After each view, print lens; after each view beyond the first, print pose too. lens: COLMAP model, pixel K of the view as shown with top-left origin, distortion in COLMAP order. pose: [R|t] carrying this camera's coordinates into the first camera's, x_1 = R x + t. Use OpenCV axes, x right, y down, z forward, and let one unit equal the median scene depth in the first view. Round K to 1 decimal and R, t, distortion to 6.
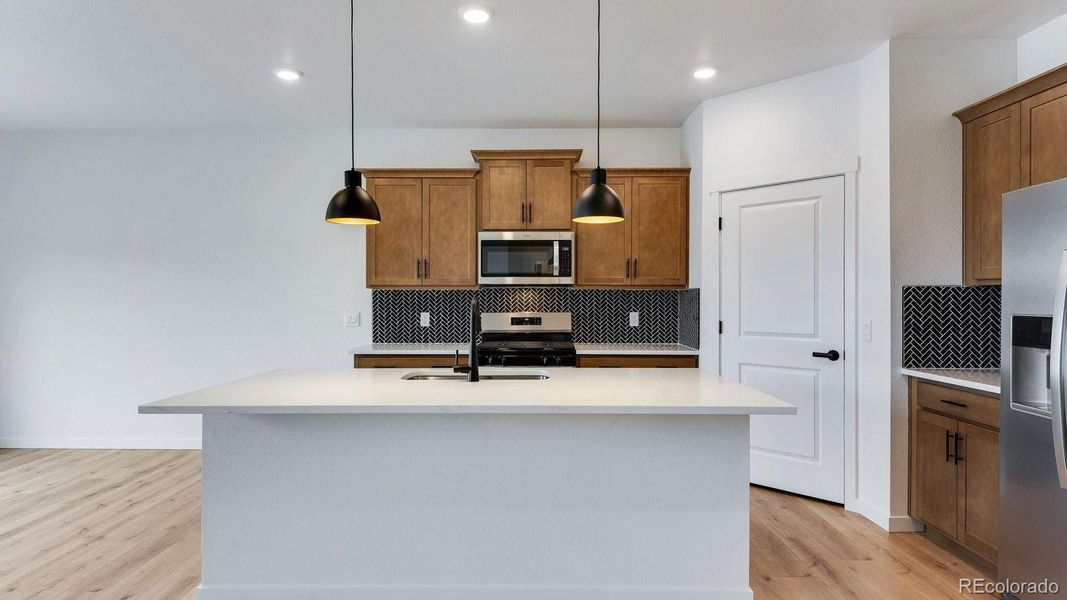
lens RADIAL K [[589.3, 0, 533.5], [0, 589.3, 300.0], [0, 0, 1]] dist [0.048176, -0.045748]
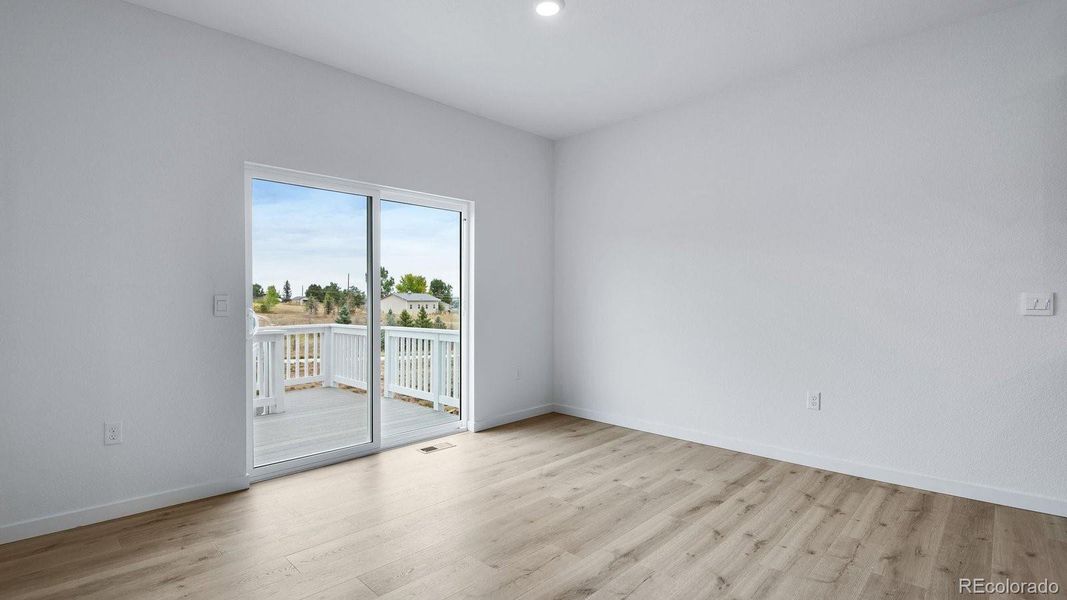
lens RADIAL K [[499.5, 0, 525.4], [0, 499.5, 303.8], [0, 0, 1]] dist [0.000247, -0.000384]
pose [[0.714424, 0.005754, -0.699689, -0.342217], [-0.001074, 0.999974, 0.007127, 0.031121], [0.699712, -0.004340, 0.714412, 0.274906]]
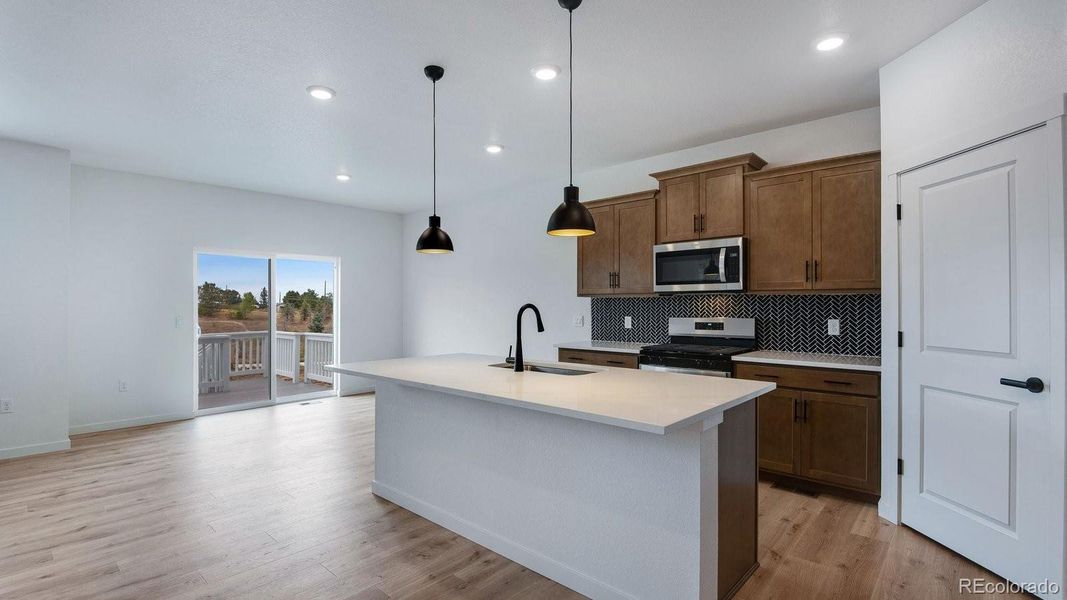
lens RADIAL K [[499.5, 0, 525.4], [0, 499.5, 303.8], [0, 0, 1]] dist [0.000247, -0.000384]
pose [[0.738105, -0.003357, -0.674677, 0.361698], [0.000601, 0.999990, -0.004318, 0.000016], [0.674685, 0.002781, 0.738100, 0.130937]]
